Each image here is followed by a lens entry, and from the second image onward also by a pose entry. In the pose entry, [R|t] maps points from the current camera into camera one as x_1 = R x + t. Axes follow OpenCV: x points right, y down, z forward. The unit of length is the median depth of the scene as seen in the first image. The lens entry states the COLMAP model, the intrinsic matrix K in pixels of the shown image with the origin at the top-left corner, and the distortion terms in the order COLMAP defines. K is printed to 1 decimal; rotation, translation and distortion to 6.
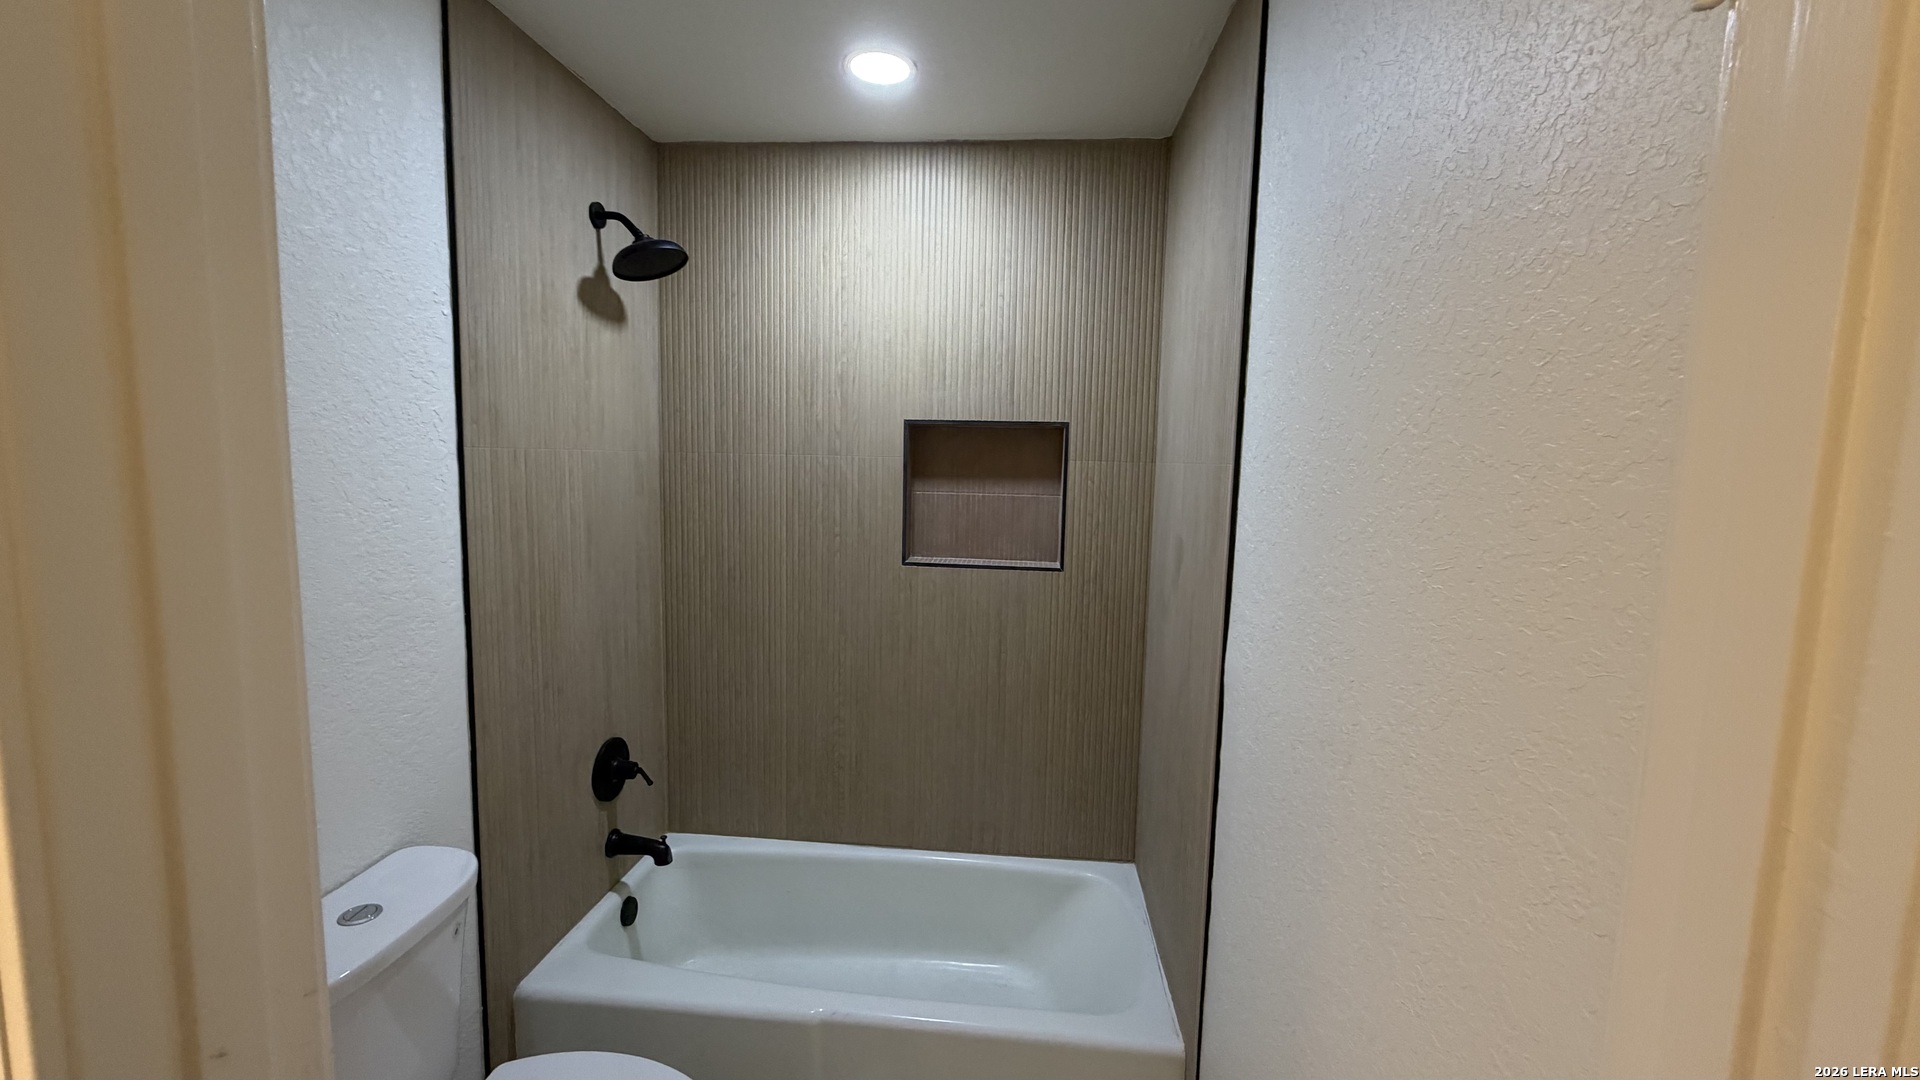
lens RADIAL K [[765.3, 0, 951.8], [0, 765.3, 537.3], [0, 0, 1]] dist [-0.001408, 0.000306]
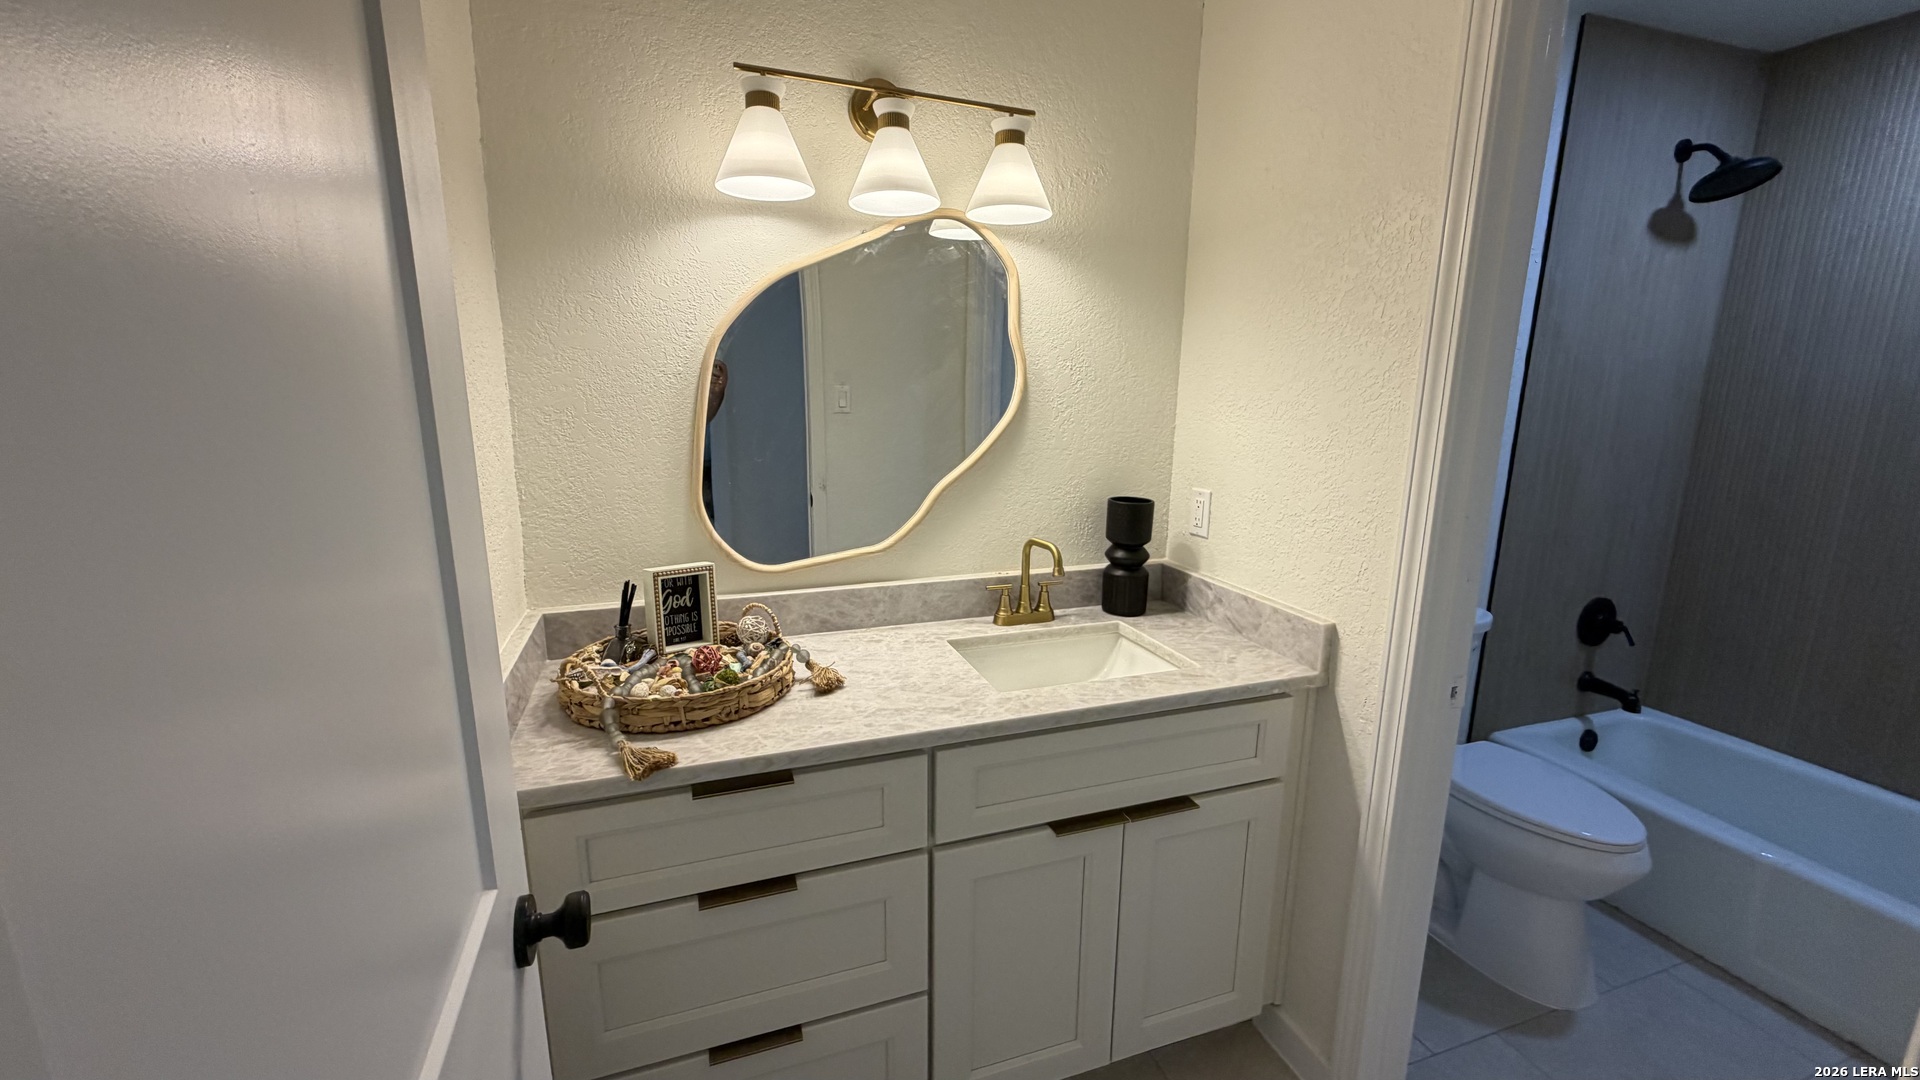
lens RADIAL K [[765.3, 0, 958.1], [0, 765.3, 538.8], [0, 0, 1]] dist [-0.001408, 0.000306]
pose [[0.411561, 0.168100, -0.895745, 0.217281], [-0.088699, 0.985565, 0.144202, 0.089552], [0.907056, 0.020104, 0.420530, -0.465170]]
